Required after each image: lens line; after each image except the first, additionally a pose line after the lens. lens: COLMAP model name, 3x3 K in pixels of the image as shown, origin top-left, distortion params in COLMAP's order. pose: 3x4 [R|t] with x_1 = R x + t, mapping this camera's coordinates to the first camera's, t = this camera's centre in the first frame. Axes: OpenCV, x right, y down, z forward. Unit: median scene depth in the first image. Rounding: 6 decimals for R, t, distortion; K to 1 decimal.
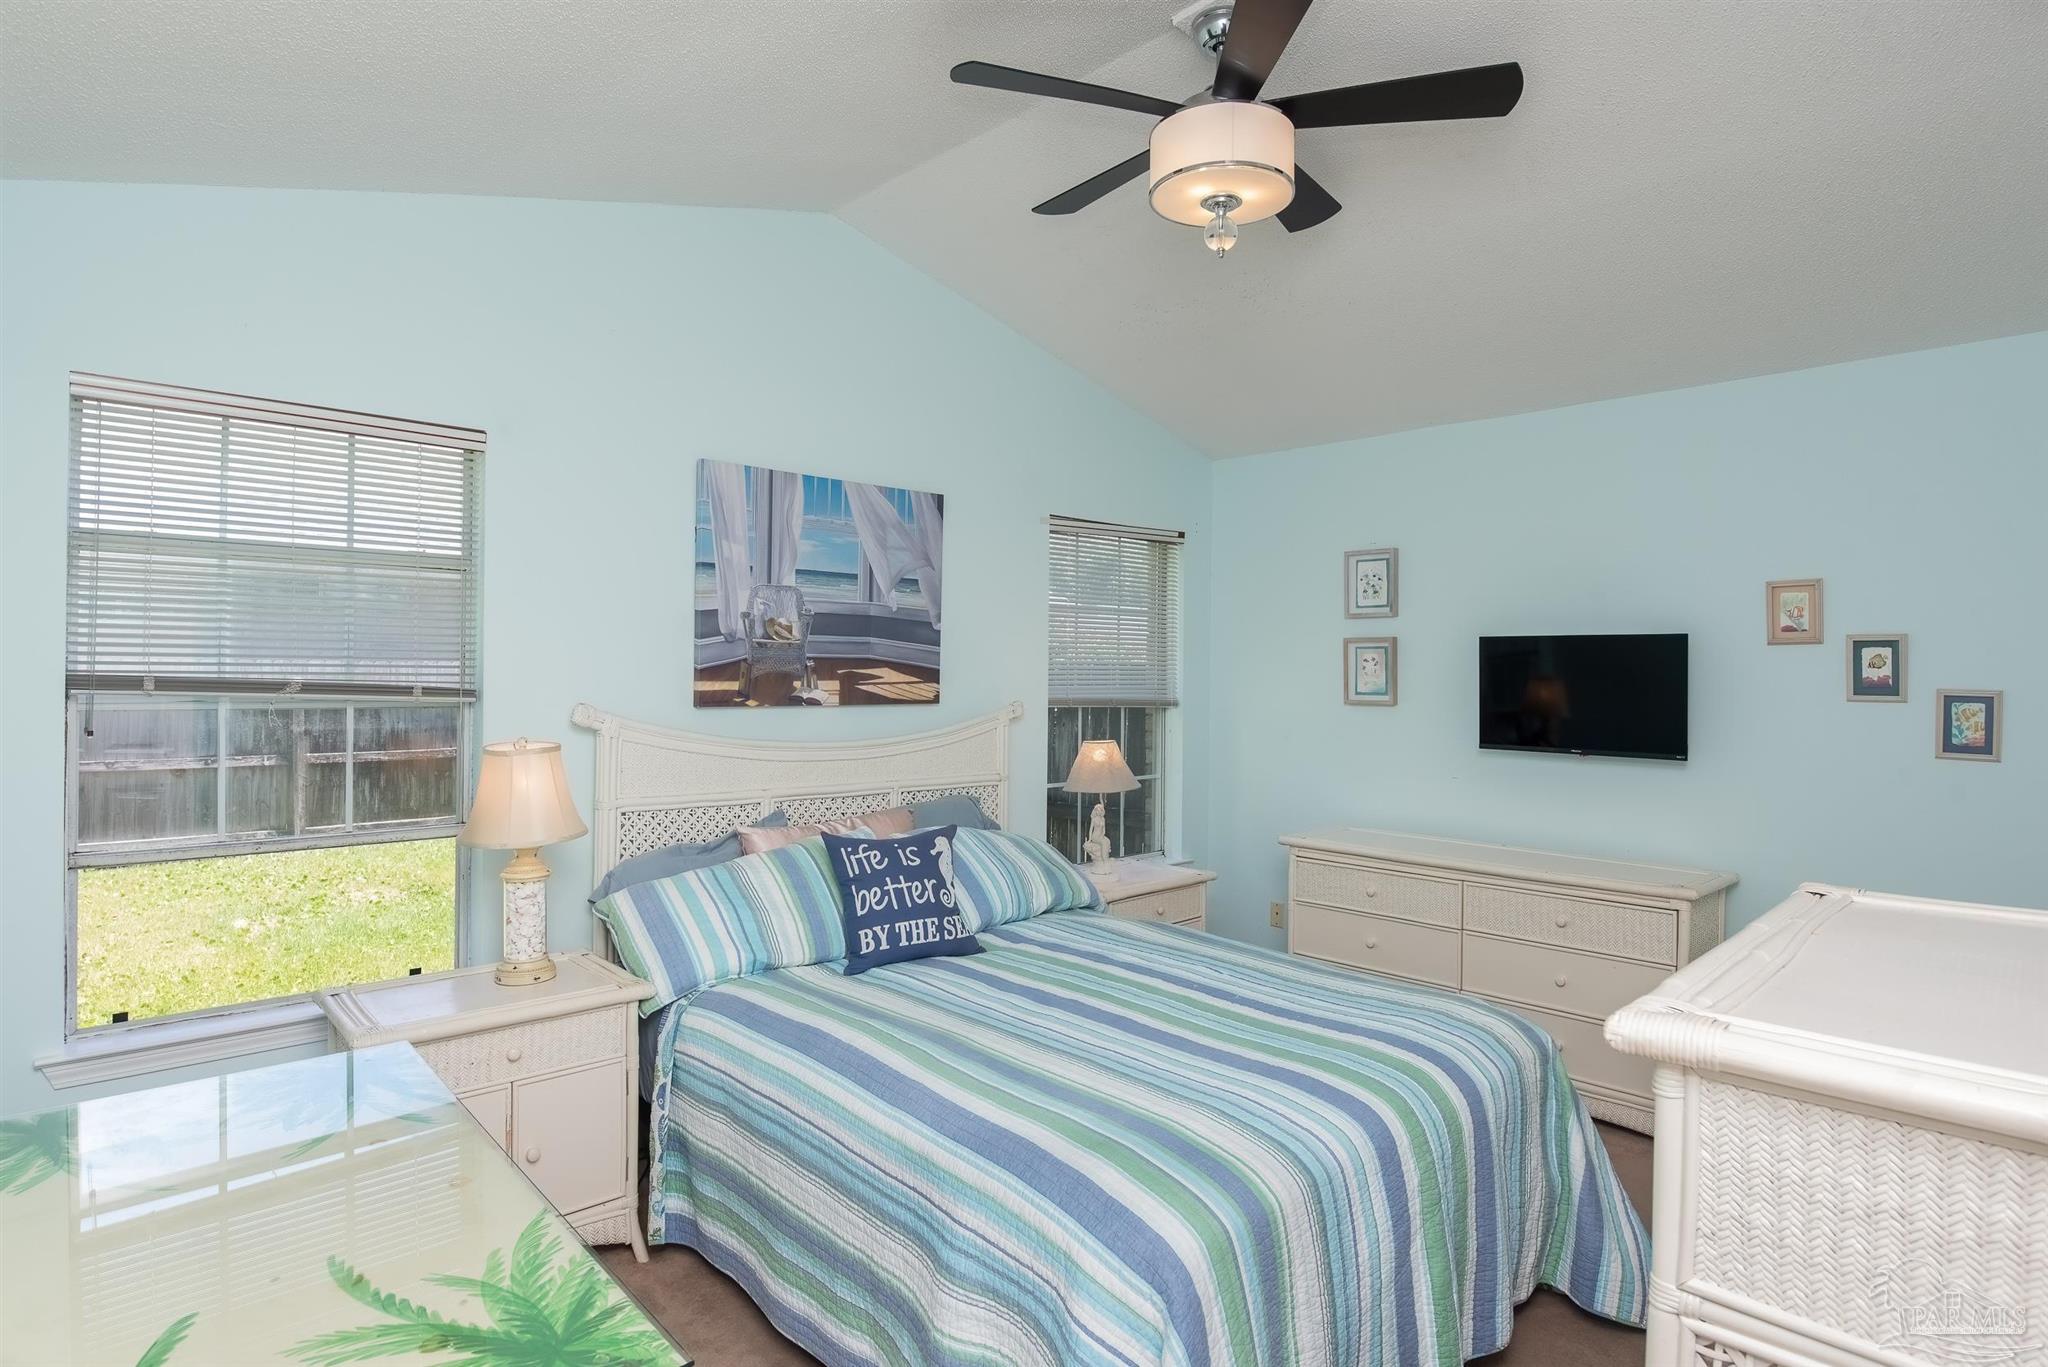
lens RADIAL K [[1065.1, 0, 1007.1], [0, 1065.1, 672.3], [0, 0, 1]] dist [0.003944, -0.006513]
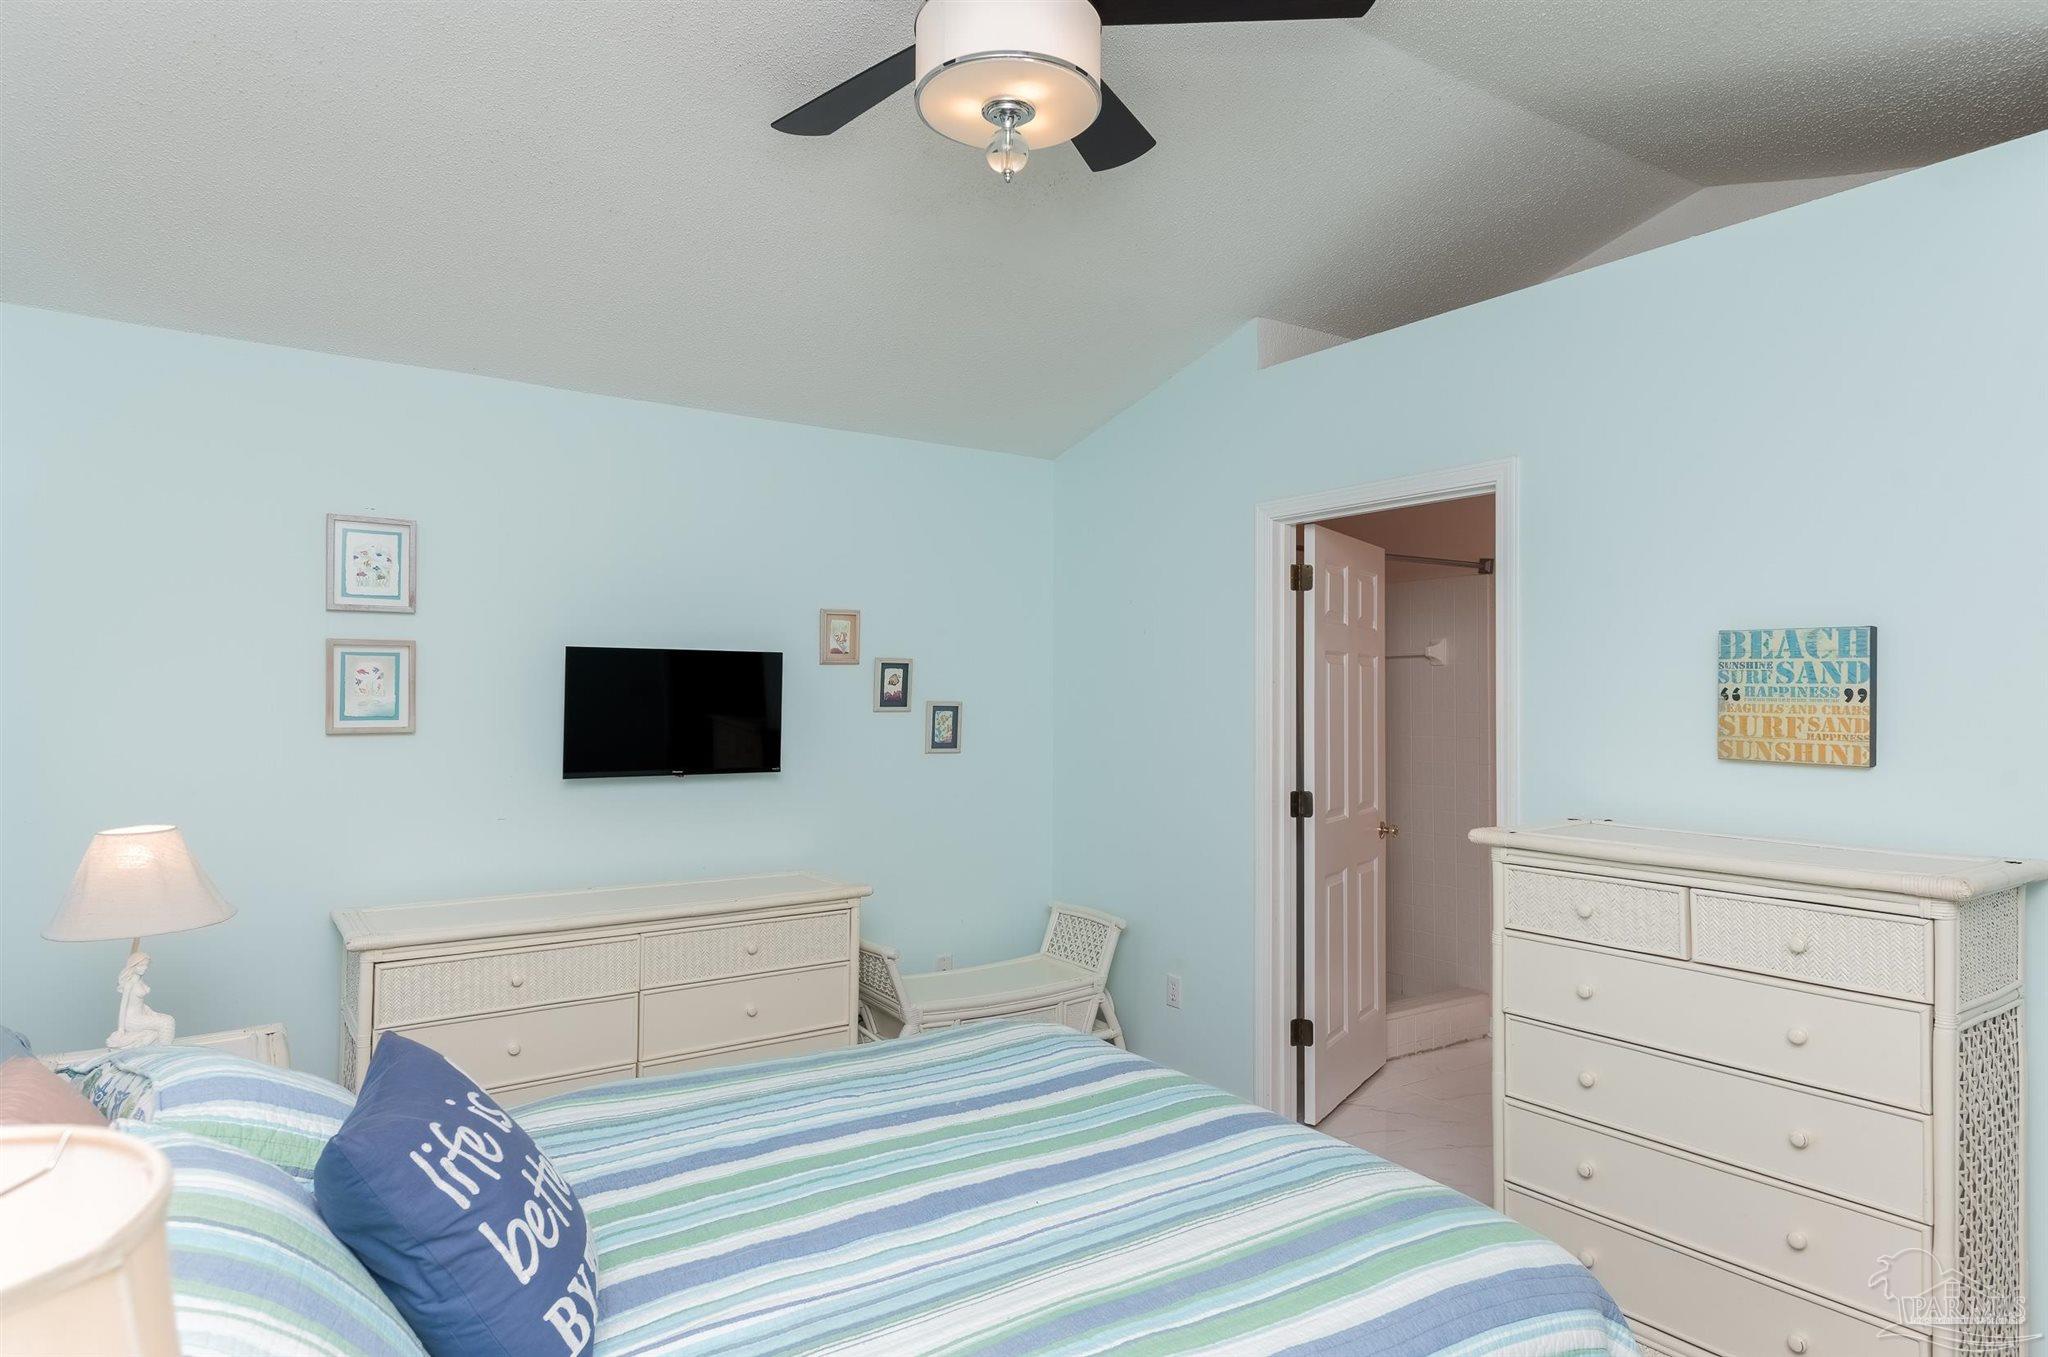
lens RADIAL K [[1123.9, 0, 1013.4], [0, 1123.9, 686.8], [0, 0, 1]] dist [0.022140, 0.000404]
pose [[0.177659, -0.004786, 0.984081, -0.467599], [-0.003950, 0.999977, 0.005577, -0.009987], [-0.984084, -0.004878, 0.177635, 0.624190]]
